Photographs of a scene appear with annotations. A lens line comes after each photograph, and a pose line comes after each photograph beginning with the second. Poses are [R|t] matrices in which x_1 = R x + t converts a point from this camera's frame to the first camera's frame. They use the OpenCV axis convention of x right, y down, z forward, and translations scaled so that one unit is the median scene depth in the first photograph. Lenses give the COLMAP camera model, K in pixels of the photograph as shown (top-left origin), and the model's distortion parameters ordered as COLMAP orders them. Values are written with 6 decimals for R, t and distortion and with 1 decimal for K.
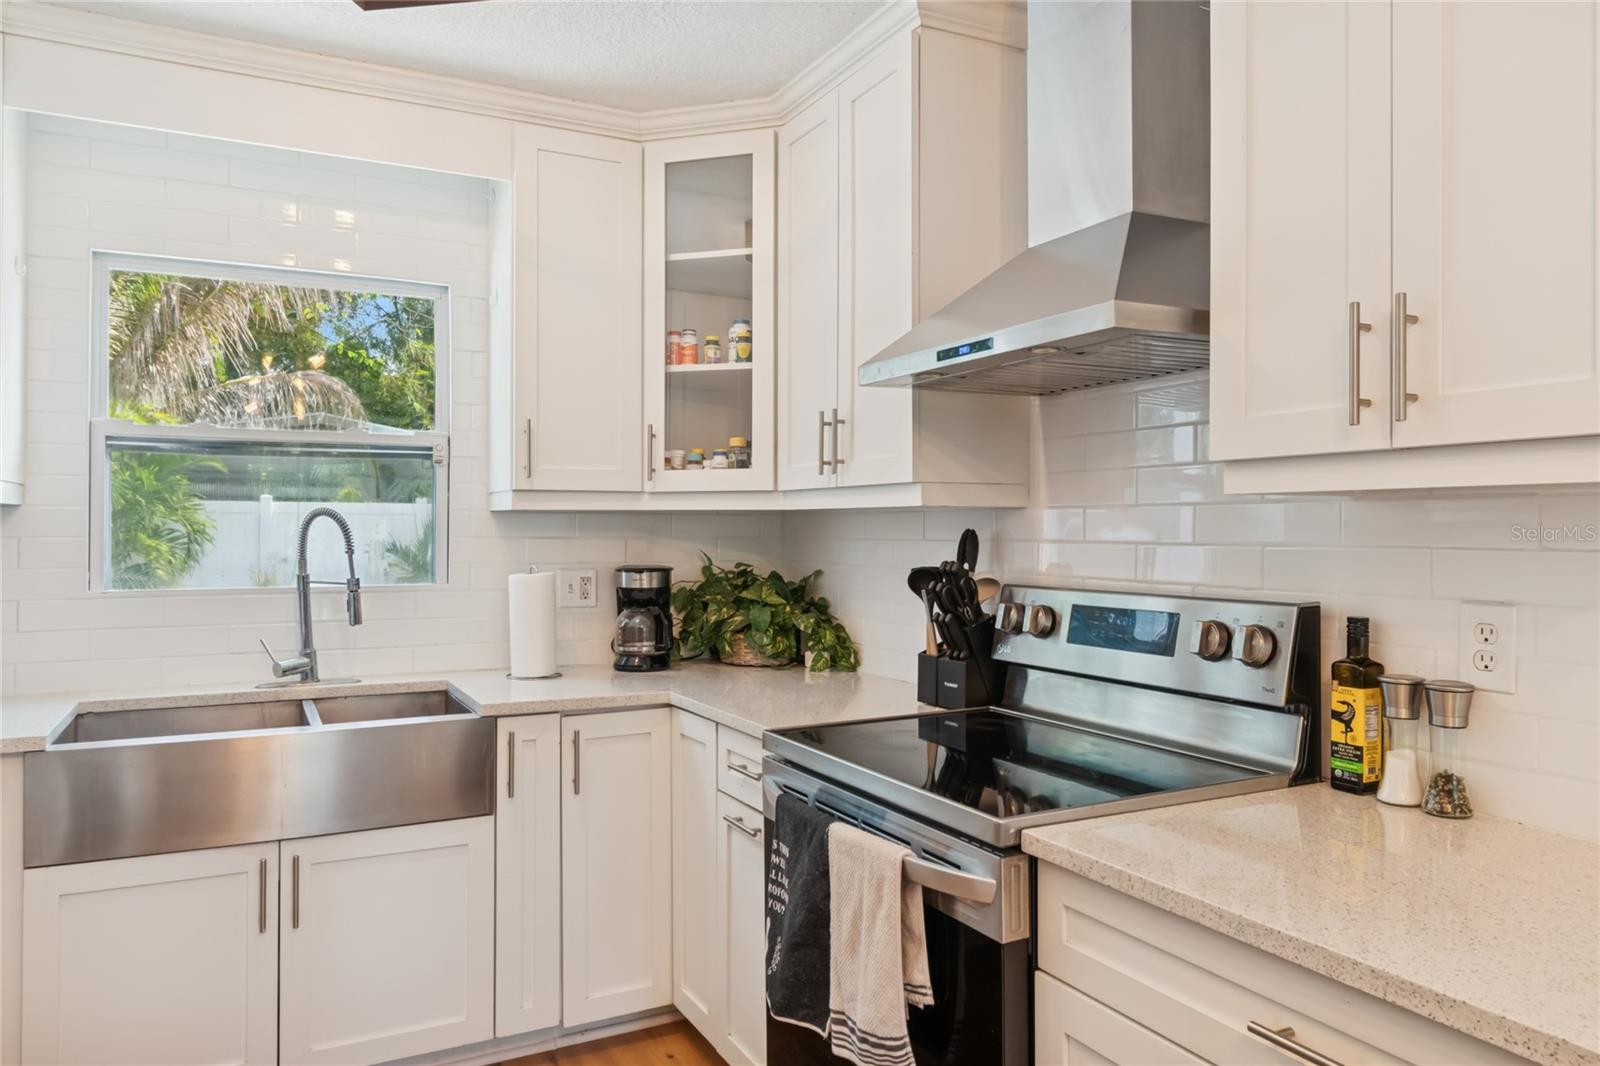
lens RADIAL K [[1072.1, 0, 797.8], [0, 1072.1, 525.3], [0, 0, 1]] dist [-0.003780, -0.000306]
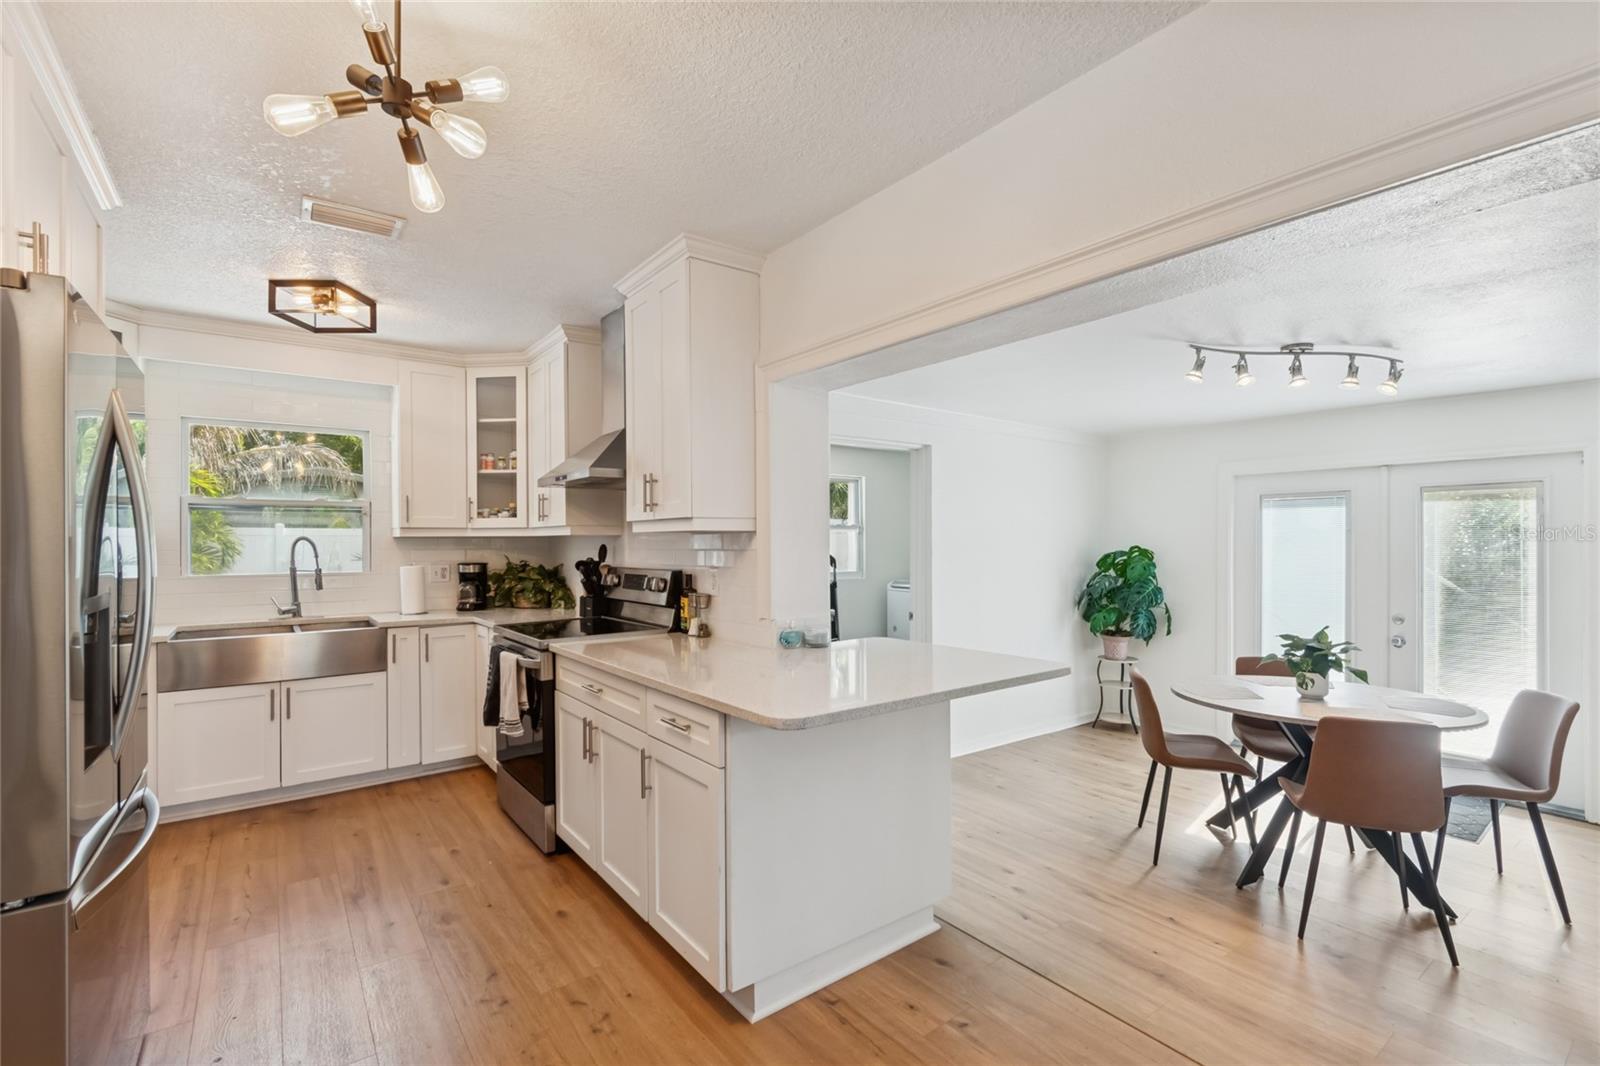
lens RADIAL K [[704.6, 0, 802.9], [0, 704.6, 546.1], [0, 0, 1]] dist [0.003522, 0.000003]
pose [[0.984686, -0.006646, 0.174210, 0.294404], [0.005254, 0.999950, 0.008453, -0.003368], [-0.174257, -0.007409, 0.984672, -0.563631]]
